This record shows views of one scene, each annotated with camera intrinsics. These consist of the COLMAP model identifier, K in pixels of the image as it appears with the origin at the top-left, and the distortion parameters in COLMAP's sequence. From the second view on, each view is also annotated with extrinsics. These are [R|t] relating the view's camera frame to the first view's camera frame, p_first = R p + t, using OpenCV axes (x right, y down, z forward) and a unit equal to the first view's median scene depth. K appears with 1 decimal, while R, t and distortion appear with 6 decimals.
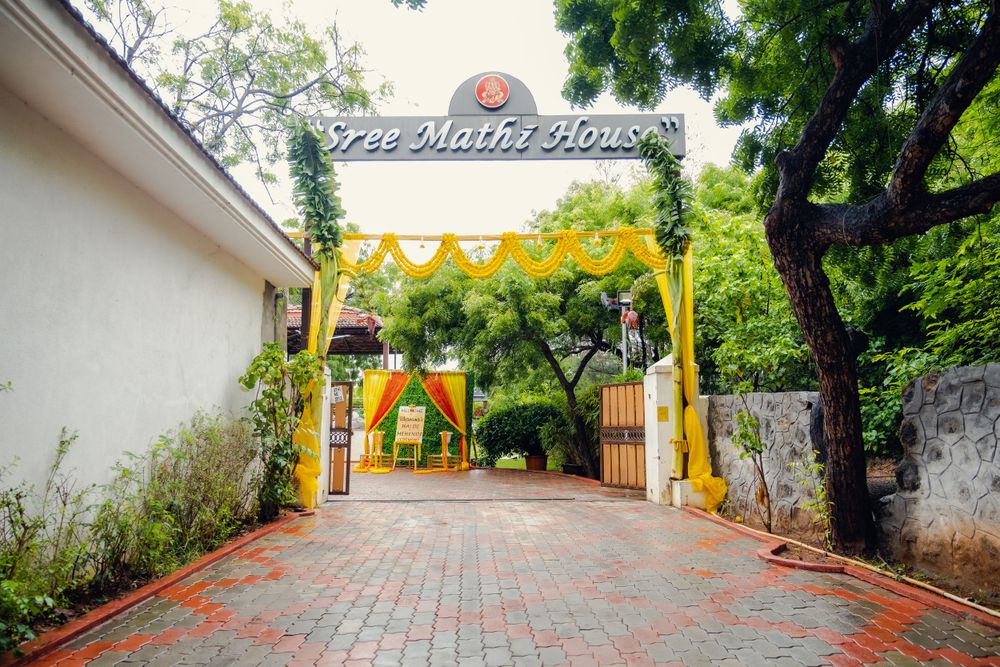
lens RADIAL K [[682.3, 0, 500.0], [0, 682.3, 333.5], [0, 0, 1]] dist [-0.000093, -0.000008]
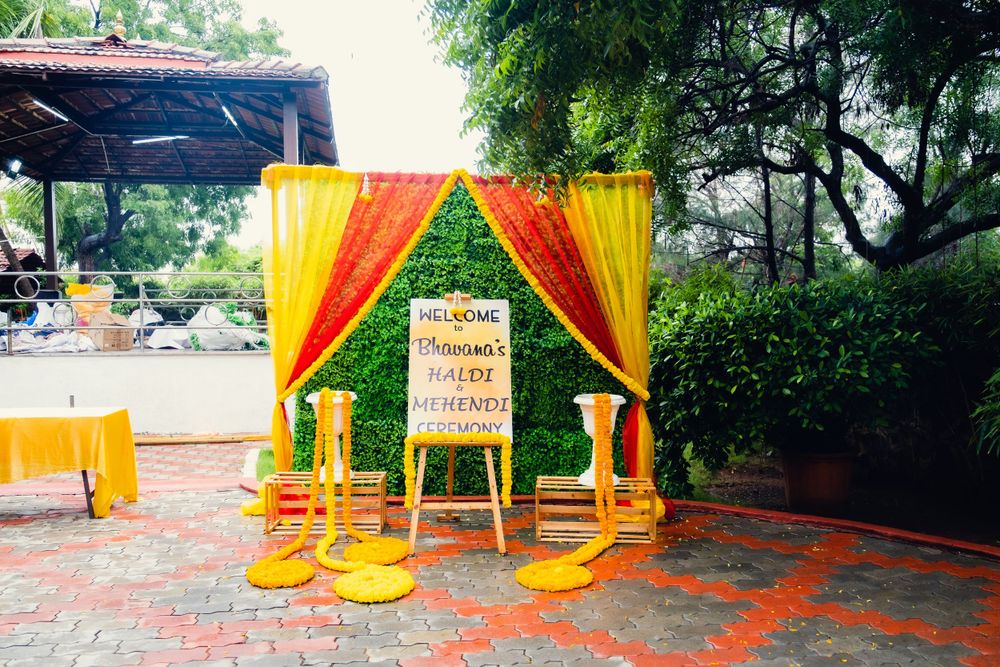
lens RADIAL K [[815.2, 0, 500.0], [0, 815.2, 333.5], [0, 0, 1]] dist [0.000065, 0.000312]
pose [[0.987779, -0.010810, 0.155484, -0.163378], [-0.014729, 0.986653, 0.162170, 0.067173], [-0.155161, -0.162479, 0.974436, 0.682066]]
